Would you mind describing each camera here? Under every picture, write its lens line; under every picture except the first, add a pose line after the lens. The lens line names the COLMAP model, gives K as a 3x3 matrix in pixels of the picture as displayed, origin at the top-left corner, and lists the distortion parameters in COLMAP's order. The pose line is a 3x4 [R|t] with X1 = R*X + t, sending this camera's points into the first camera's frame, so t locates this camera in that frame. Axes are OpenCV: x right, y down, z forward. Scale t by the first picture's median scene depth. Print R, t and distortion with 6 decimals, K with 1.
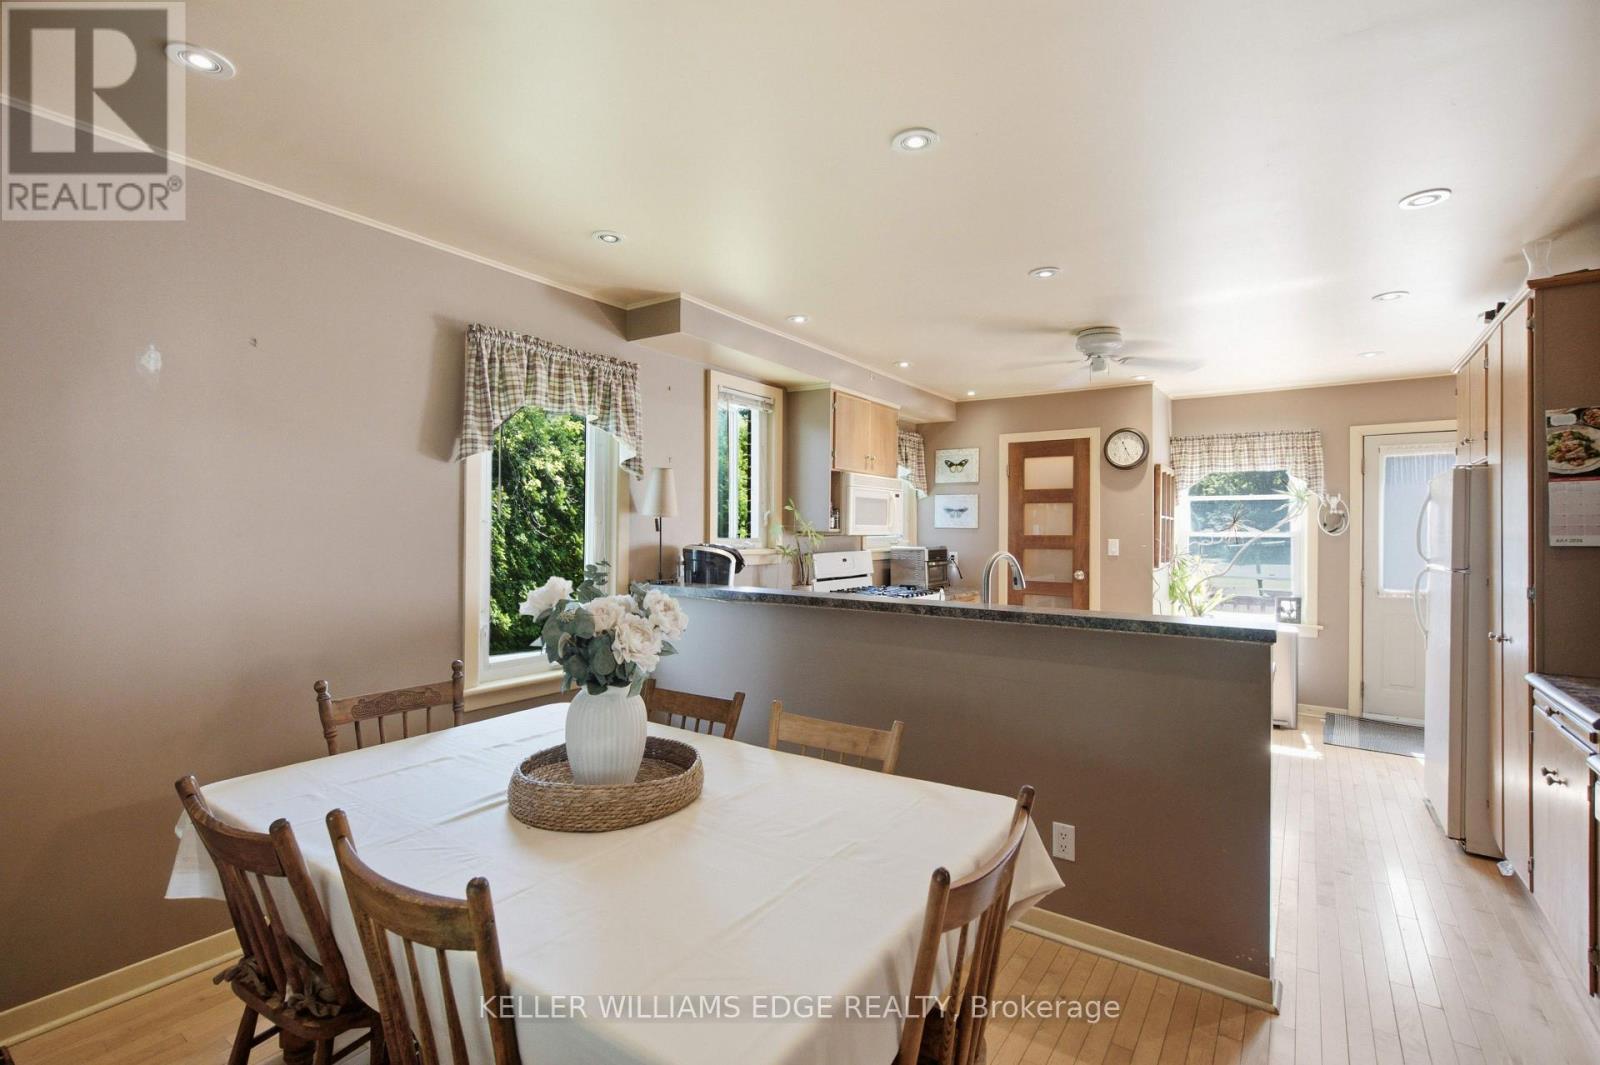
lens RADIAL K [[720.1, 0, 799.7], [0, 720.1, 522.5], [0, 0, 1]] dist [0.008216, -0.001462]
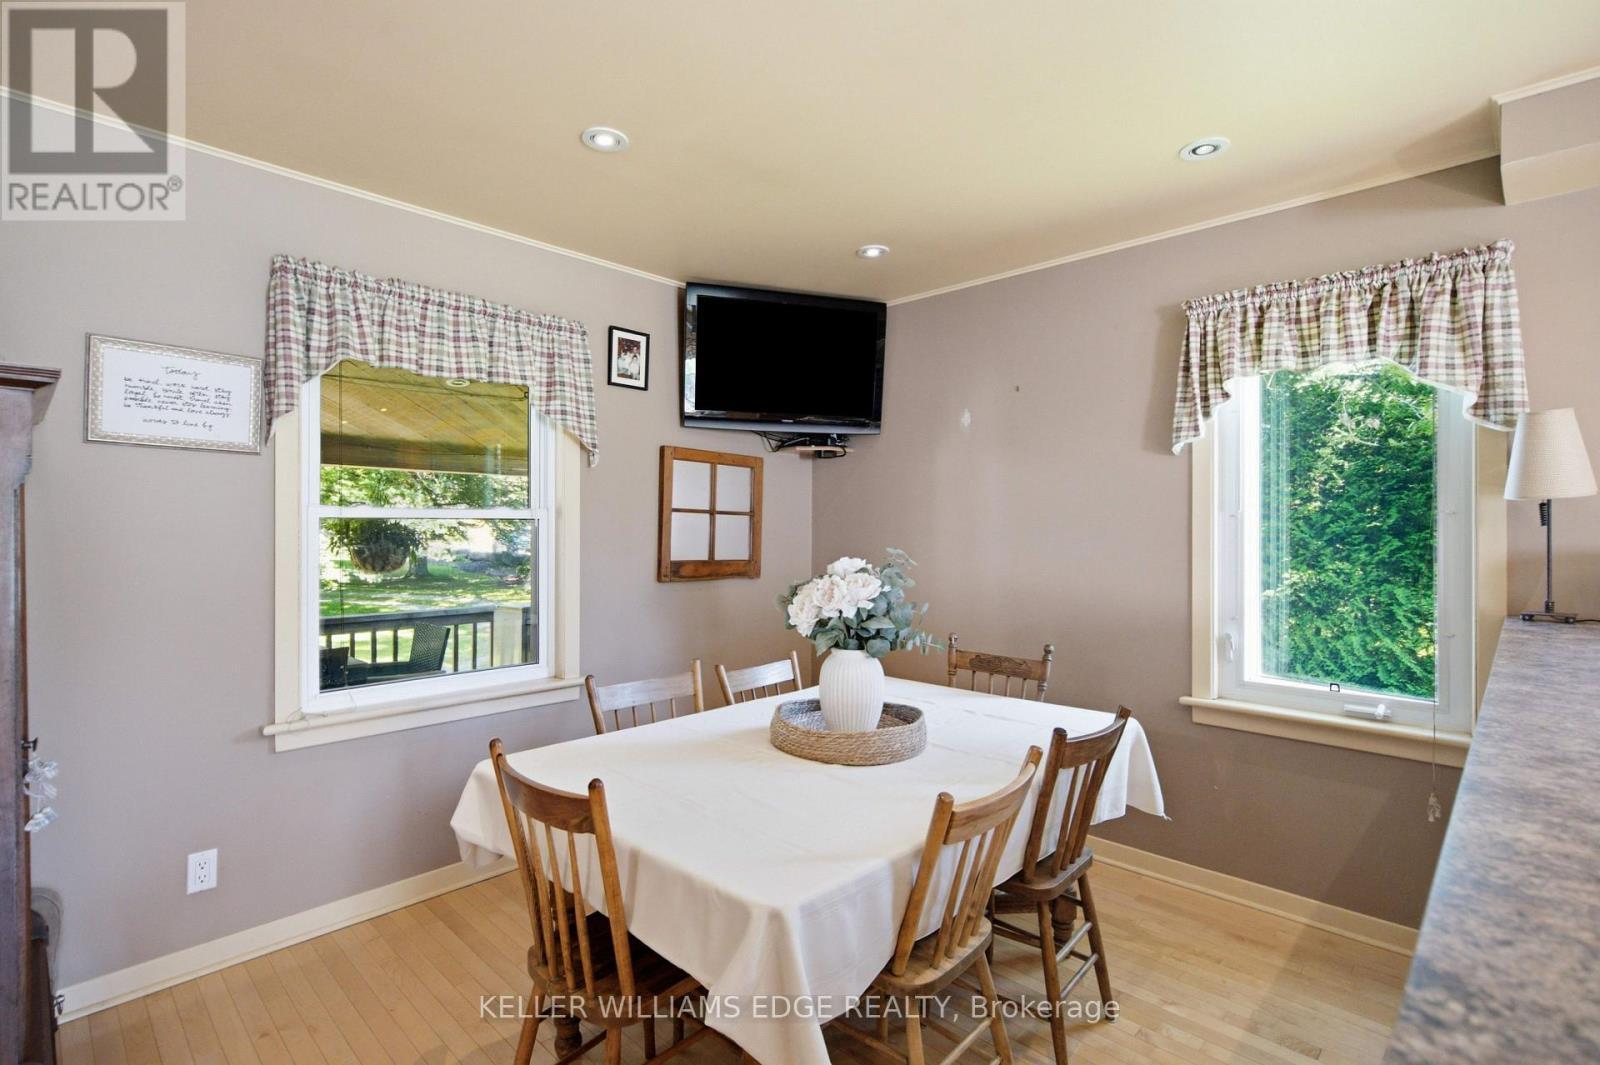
lens RADIAL K [[758.5, 0, 800.0], [0, 758.5, 532.5], [0, 0, 1]] dist [0.000161, -0.000173]
pose [[-0.147526, -0.003679, -0.989051, 0.305381], [0.006415, 0.999968, -0.004677, 0.010737], [0.989037, -0.007035, -0.147498, 0.340379]]
